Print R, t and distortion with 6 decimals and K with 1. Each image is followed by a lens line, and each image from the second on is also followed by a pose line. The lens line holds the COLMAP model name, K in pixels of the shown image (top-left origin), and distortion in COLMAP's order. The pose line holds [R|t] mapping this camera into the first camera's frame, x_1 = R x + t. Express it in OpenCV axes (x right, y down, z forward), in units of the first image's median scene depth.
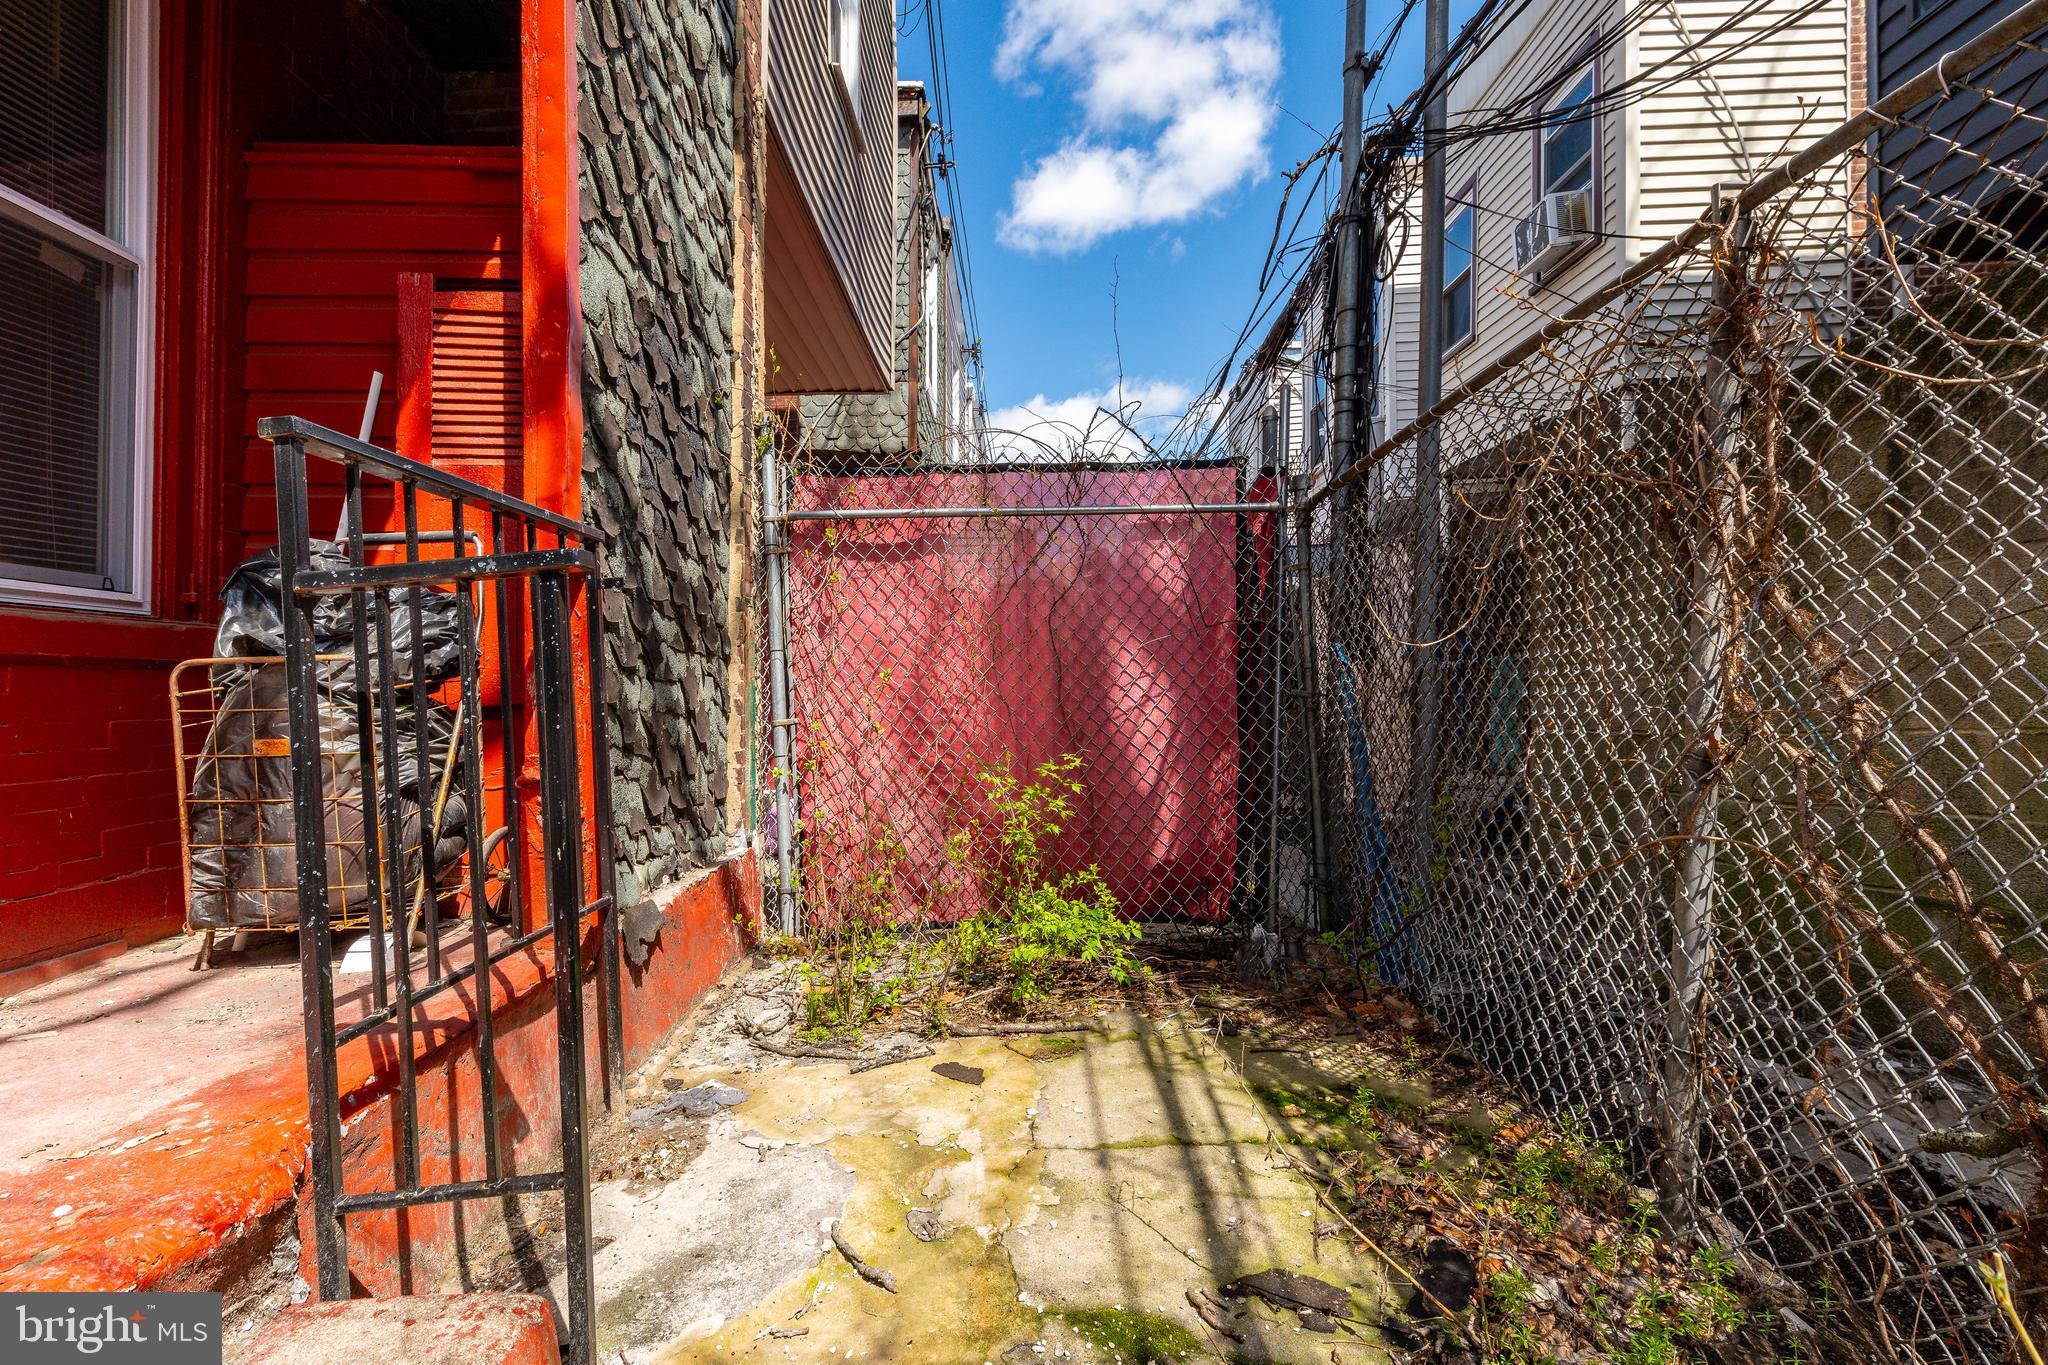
lens RADIAL K [[937.6, 0, 1020.7], [0, 937.6, 680.0], [0, 0, 1]] dist [0.002592, -0.000353]
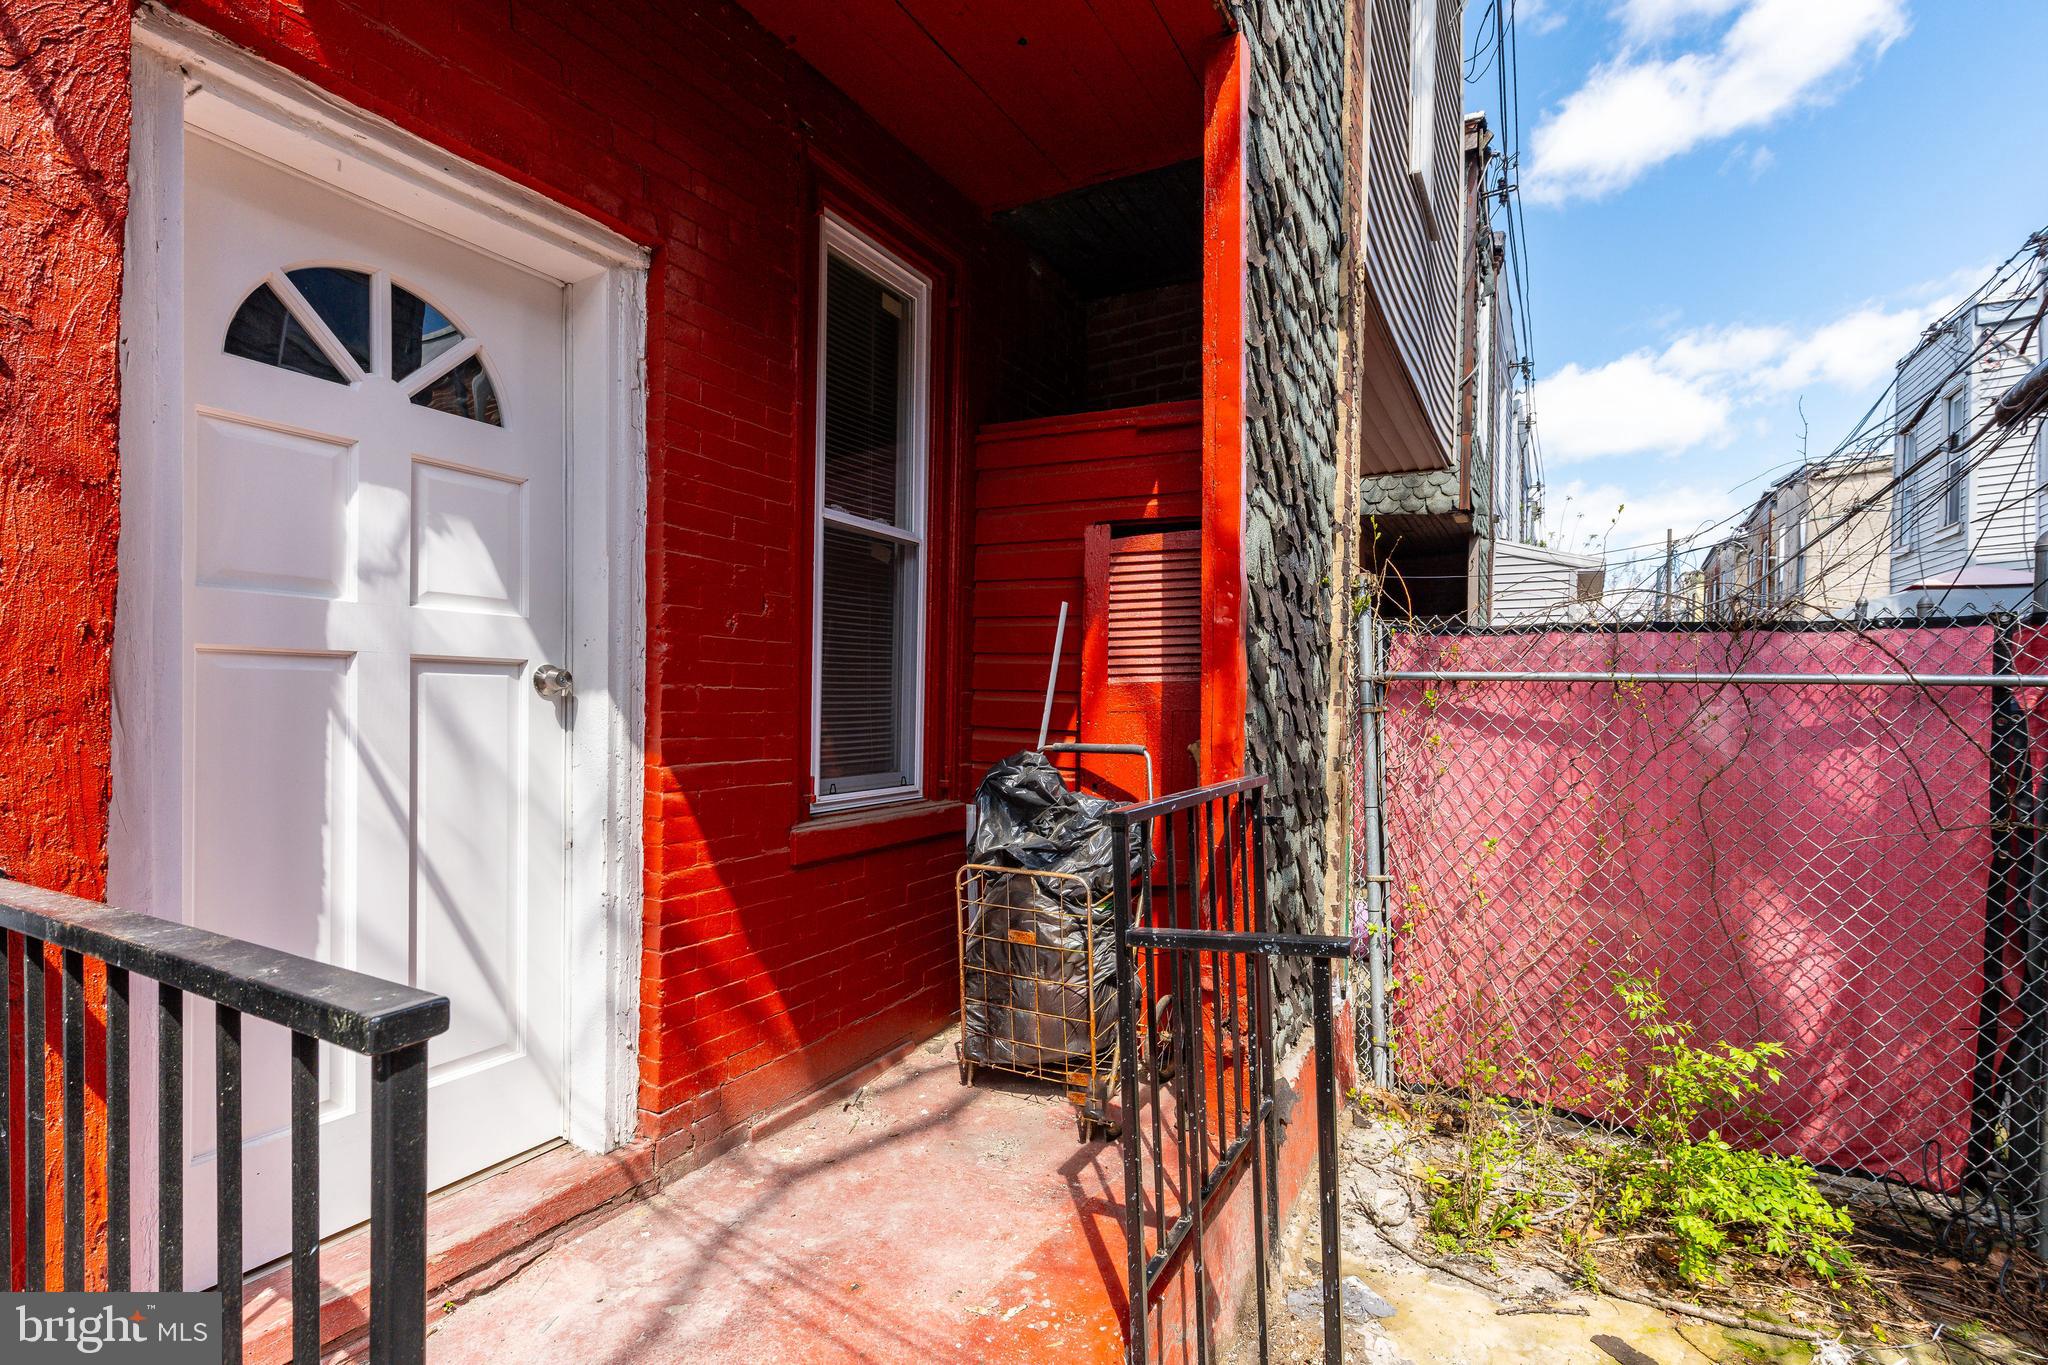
lens RADIAL K [[937.6, 0, 1029.8], [0, 937.6, 691.0], [0, 0, 1]] dist [0.002592, -0.000353]
pose [[0.875548, 0.016128, -0.482862, -0.101515], [-0.010257, 0.999838, 0.014797, -0.183697], [0.483023, -0.008003, 0.875571, -0.085492]]
